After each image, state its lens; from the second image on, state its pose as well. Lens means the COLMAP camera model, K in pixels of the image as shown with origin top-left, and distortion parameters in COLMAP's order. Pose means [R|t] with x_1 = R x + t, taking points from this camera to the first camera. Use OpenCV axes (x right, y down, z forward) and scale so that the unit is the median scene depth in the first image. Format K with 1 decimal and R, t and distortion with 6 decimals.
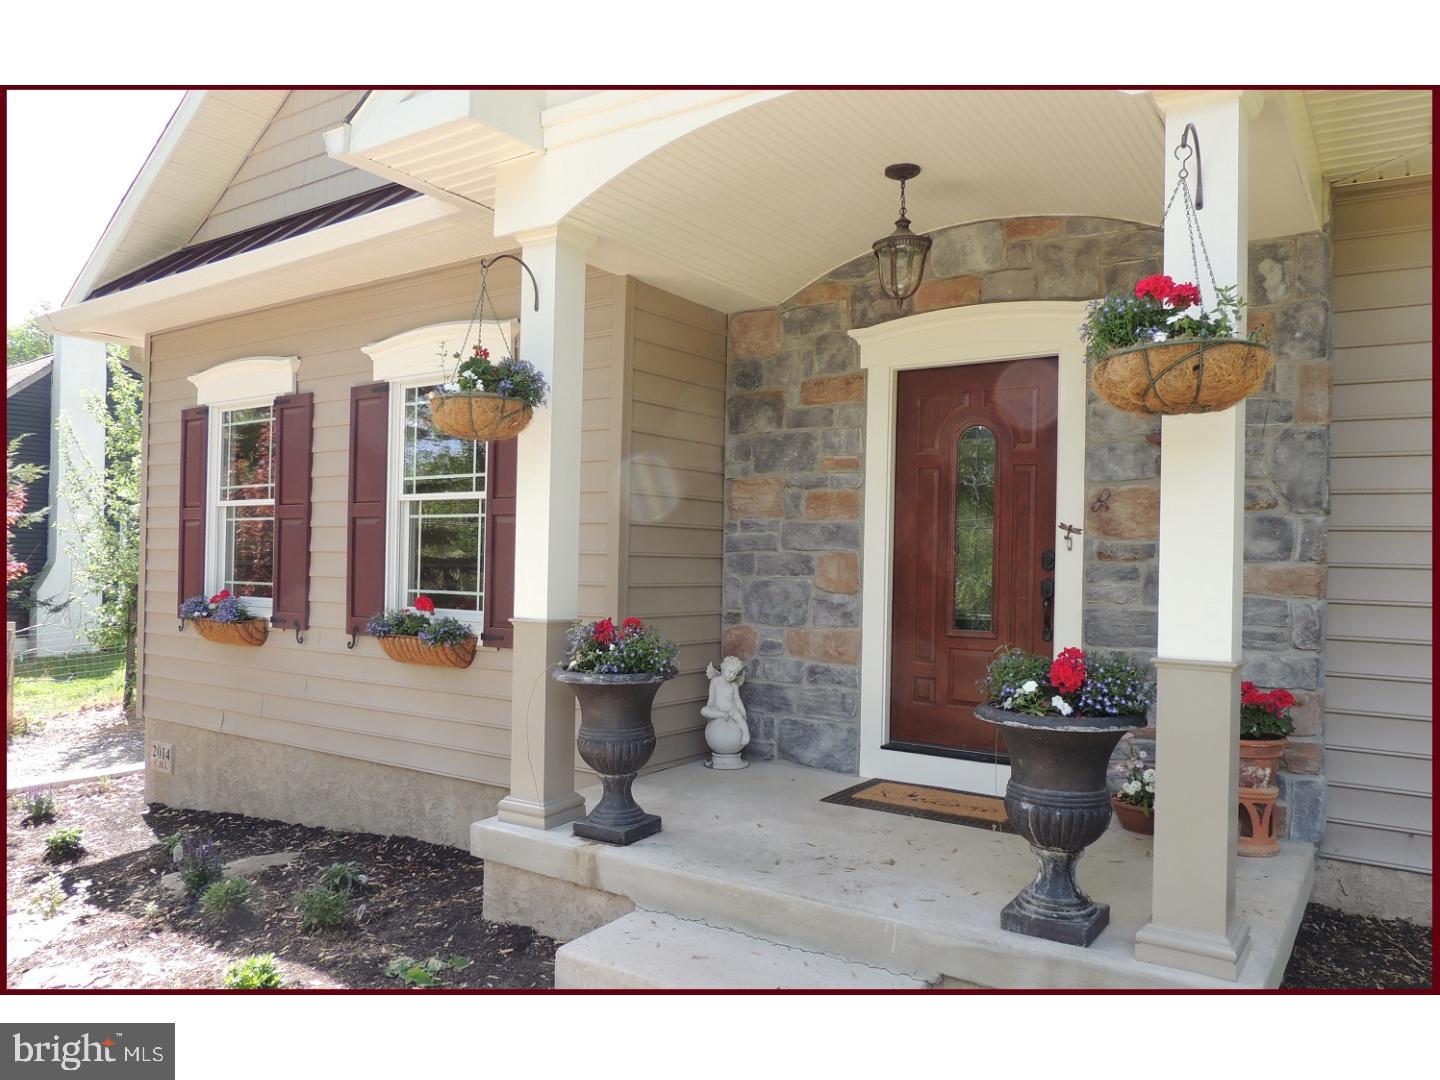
lens RADIAL K [[1023.3, 0, 725.8], [0, 1023.3, 548.2], [0, 0, 1]] dist [-0.031416, 0.008486]
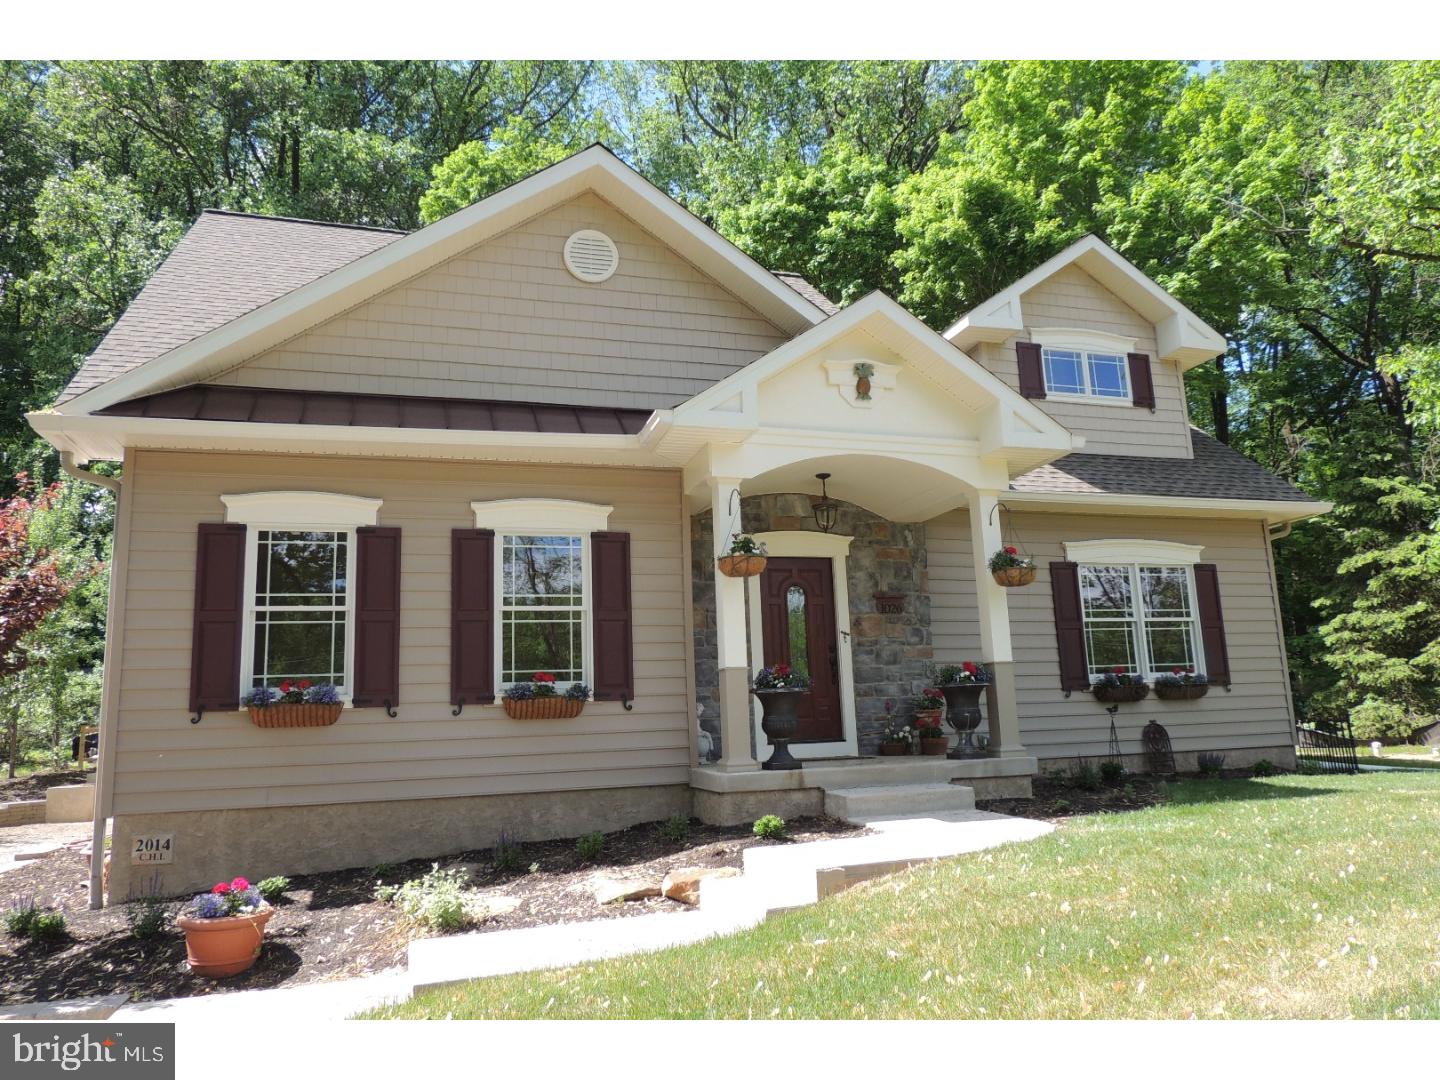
lens RADIAL K [[1023.3, 0, 725.8], [0, 1023.3, 548.2], [0, 0, 1]] dist [-0.031416, 0.008486]
pose [[0.616044, 0.099827, 0.781361, -1.279529], [0.044864, 0.985881, -0.161328, 0.117554], [-0.786433, 0.134440, 0.602867, -0.155718]]
